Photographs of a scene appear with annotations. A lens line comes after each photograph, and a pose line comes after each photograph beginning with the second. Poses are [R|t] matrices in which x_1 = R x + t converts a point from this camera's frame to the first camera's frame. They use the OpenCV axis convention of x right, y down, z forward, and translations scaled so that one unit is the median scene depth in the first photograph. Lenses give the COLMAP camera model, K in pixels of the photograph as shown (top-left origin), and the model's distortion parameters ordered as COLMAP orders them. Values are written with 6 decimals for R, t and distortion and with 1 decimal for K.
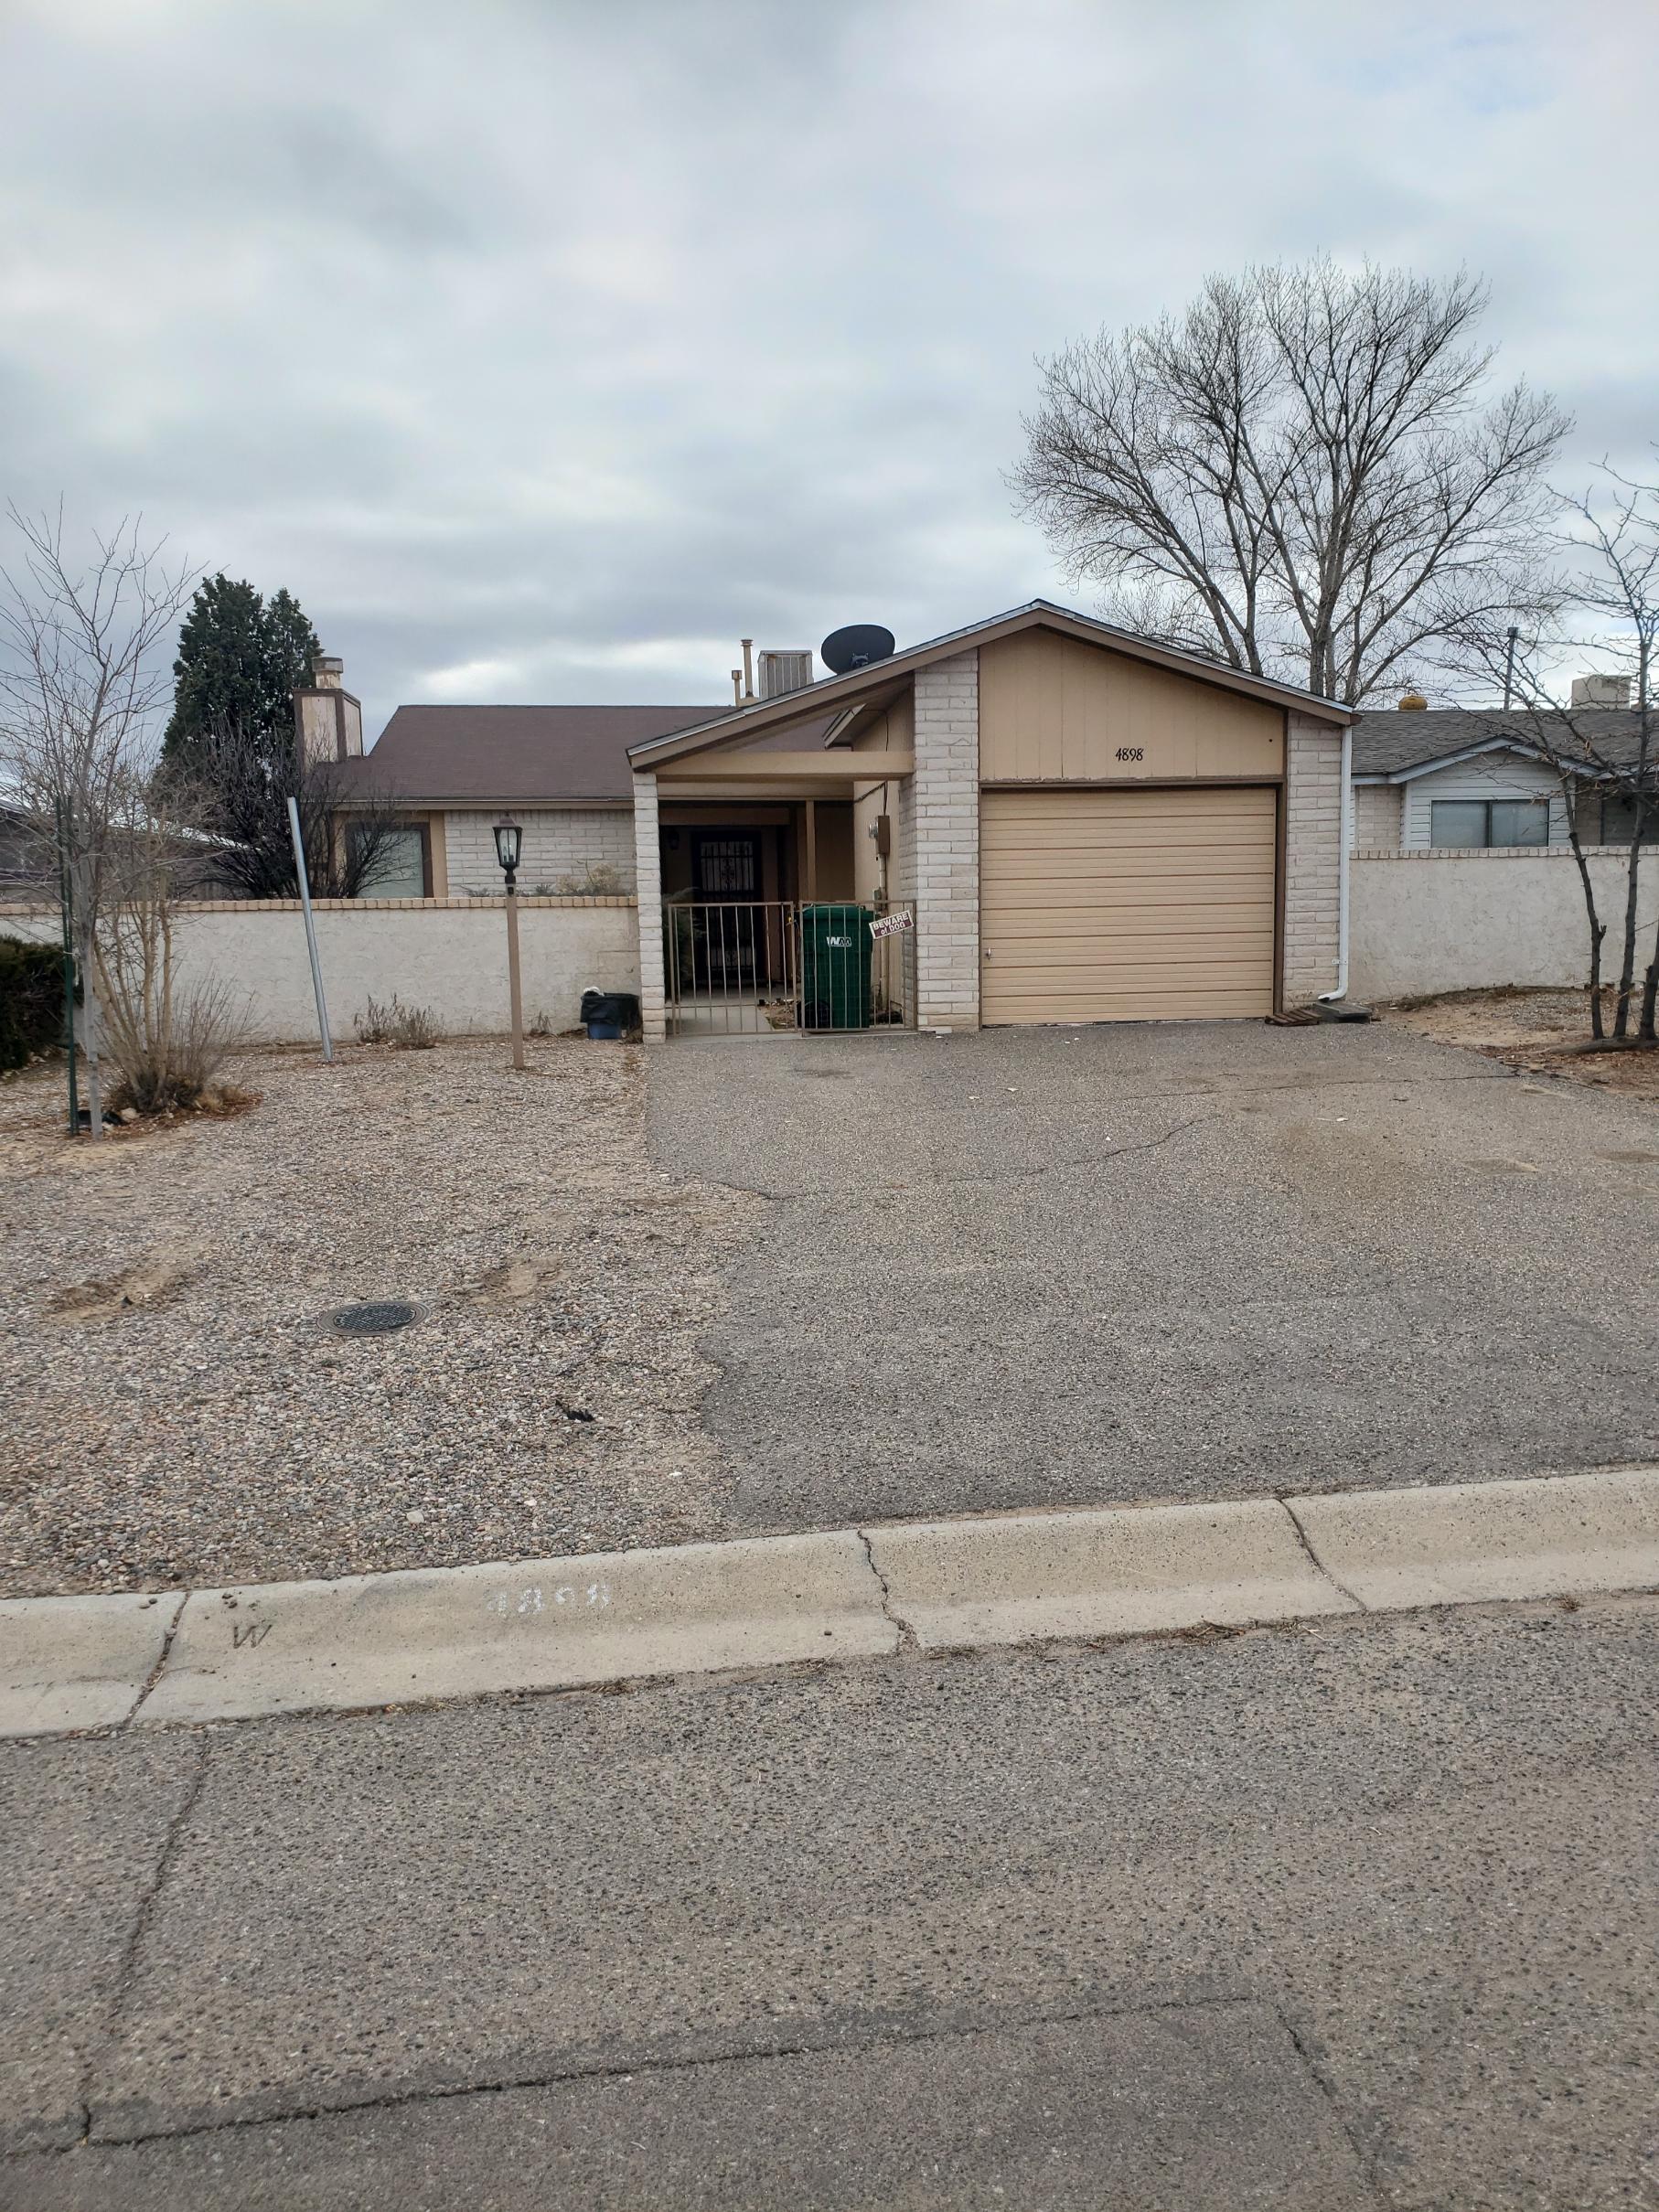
lens RADIAL K [[1718.4, 0, 829.5], [0, 1718.4, 1106.0], [0, 0, 1]] dist [-0.004886, -0.000732]
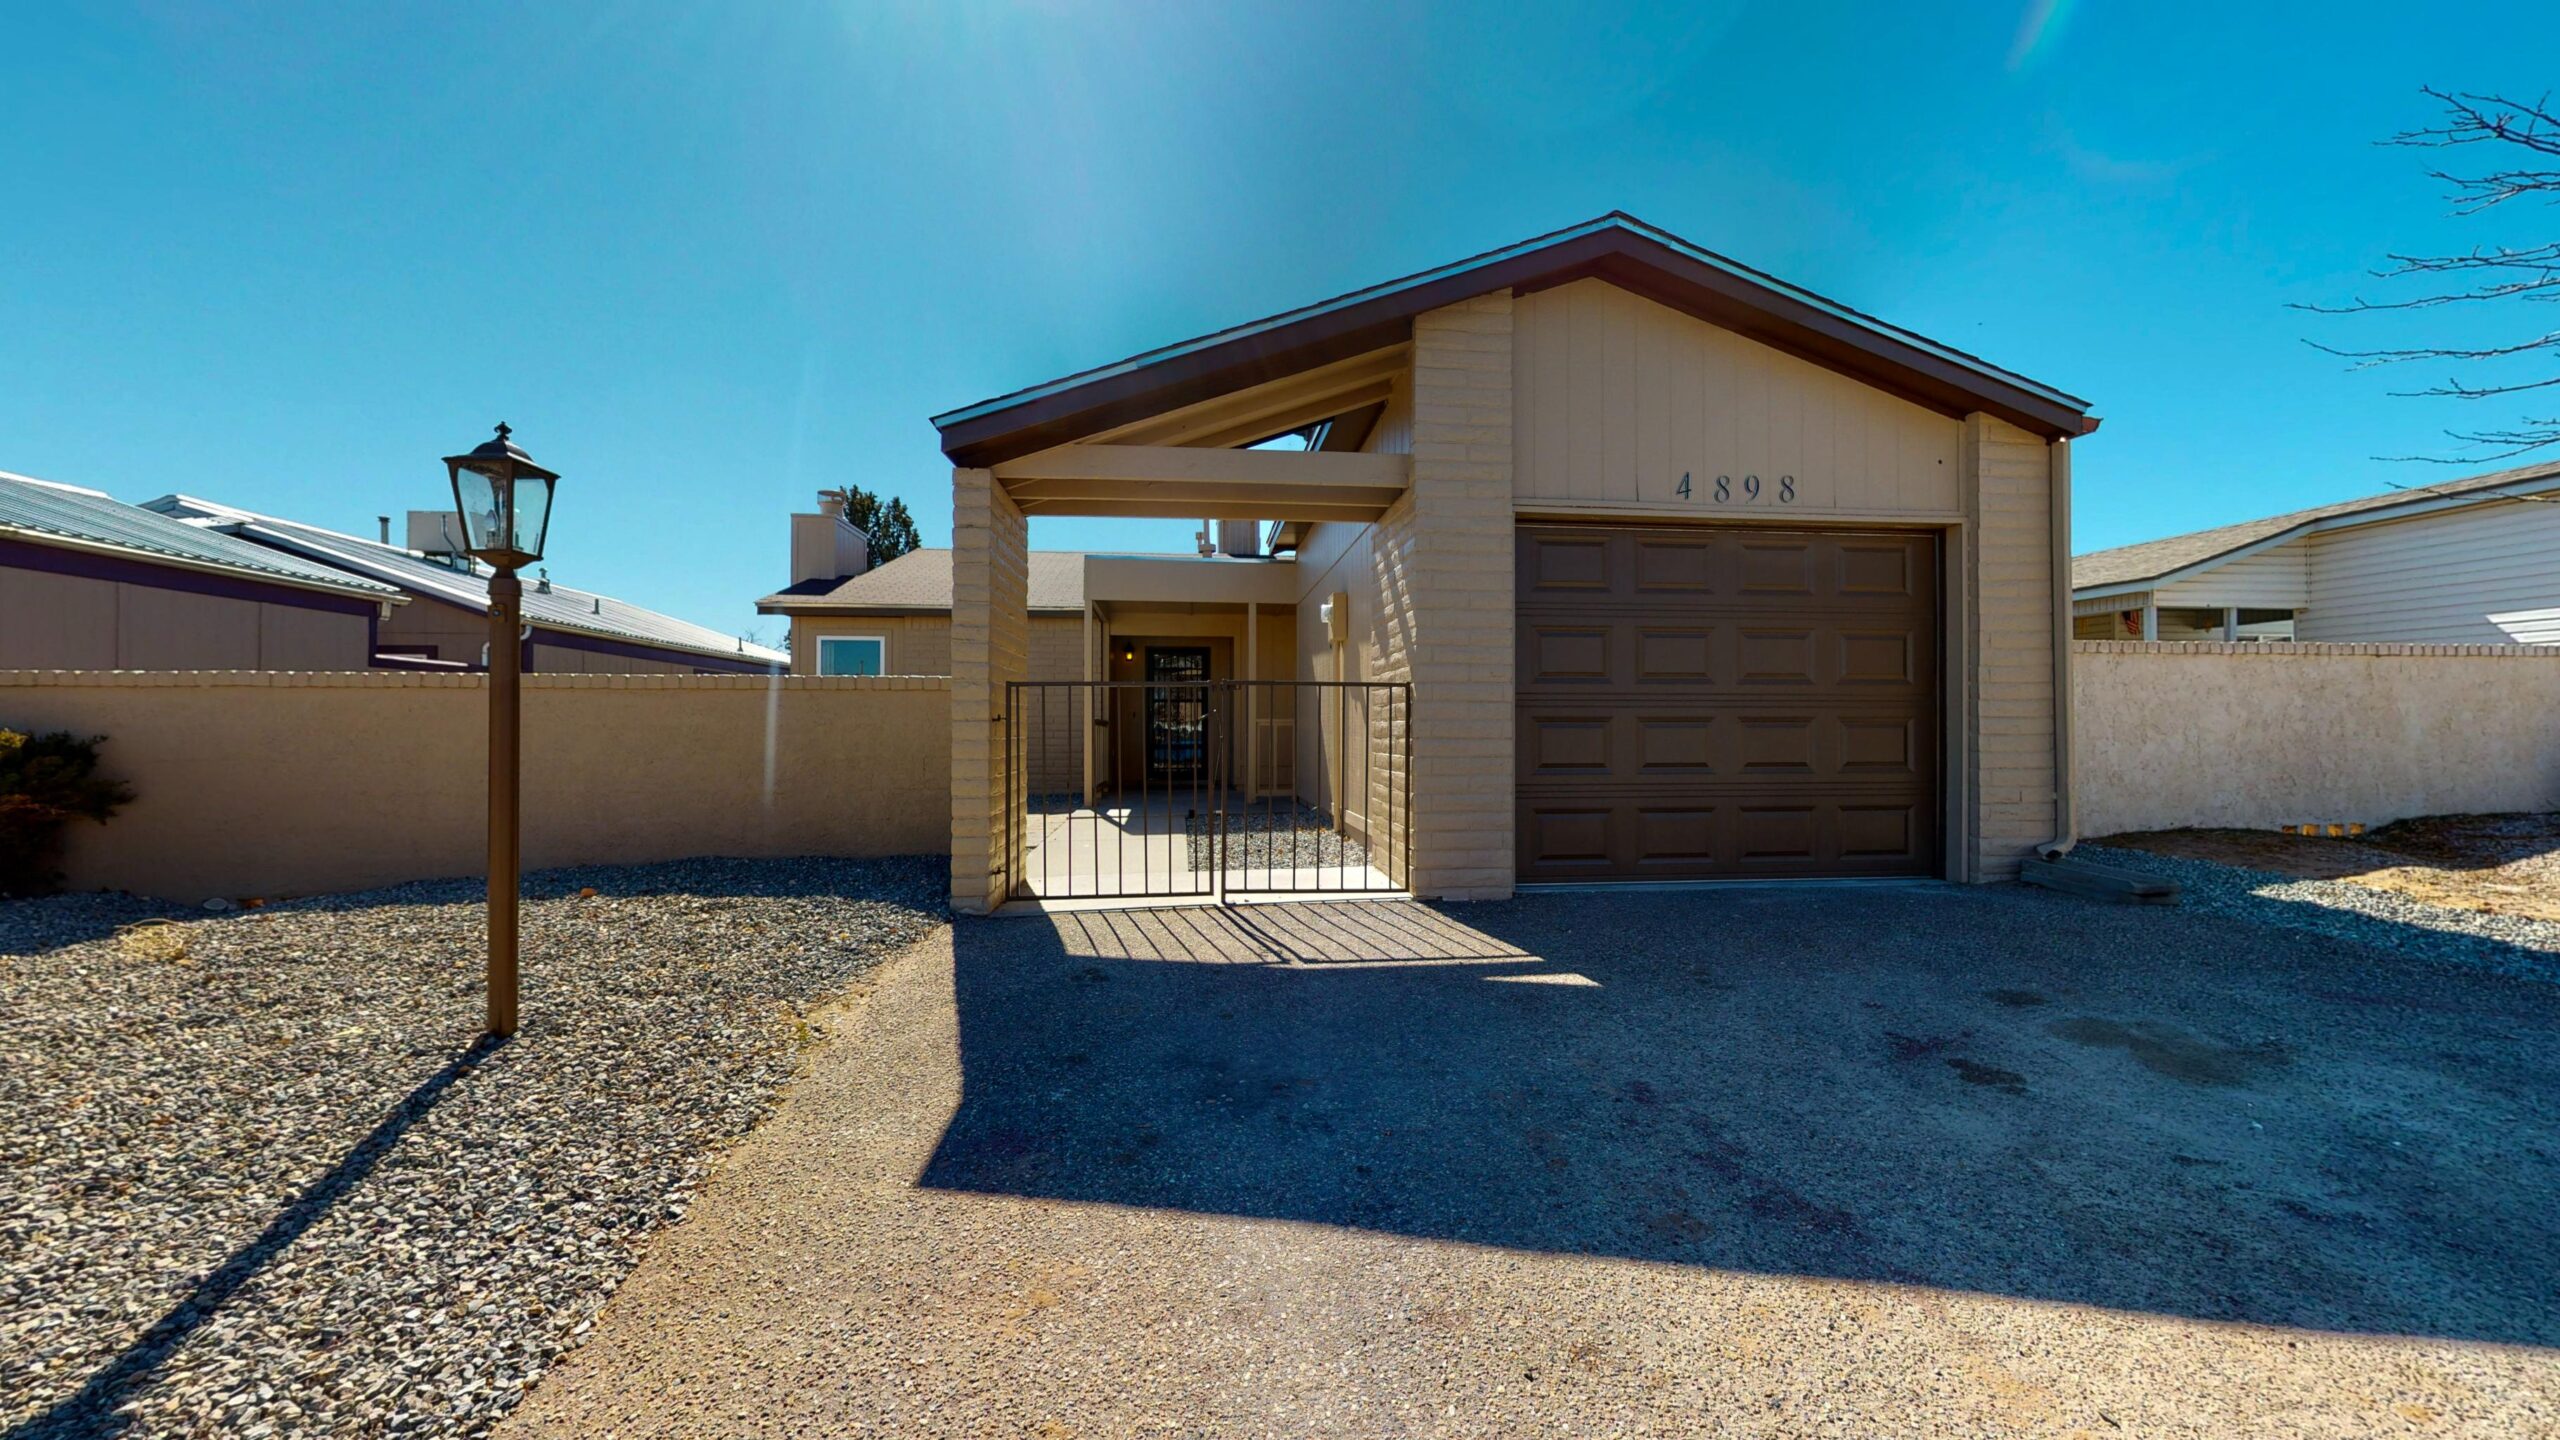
lens RADIAL K [[941.4, 0, 1283.7], [0, 941.4, 723.2], [0, 0, 1]] dist [0.001251, 0.000092]
pose [[0.999760, 0.018766, 0.011298, 0.000810], [-0.017239, 0.992294, -0.122697, -0.057911], [-0.013514, 0.122473, 0.992380, 0.598494]]
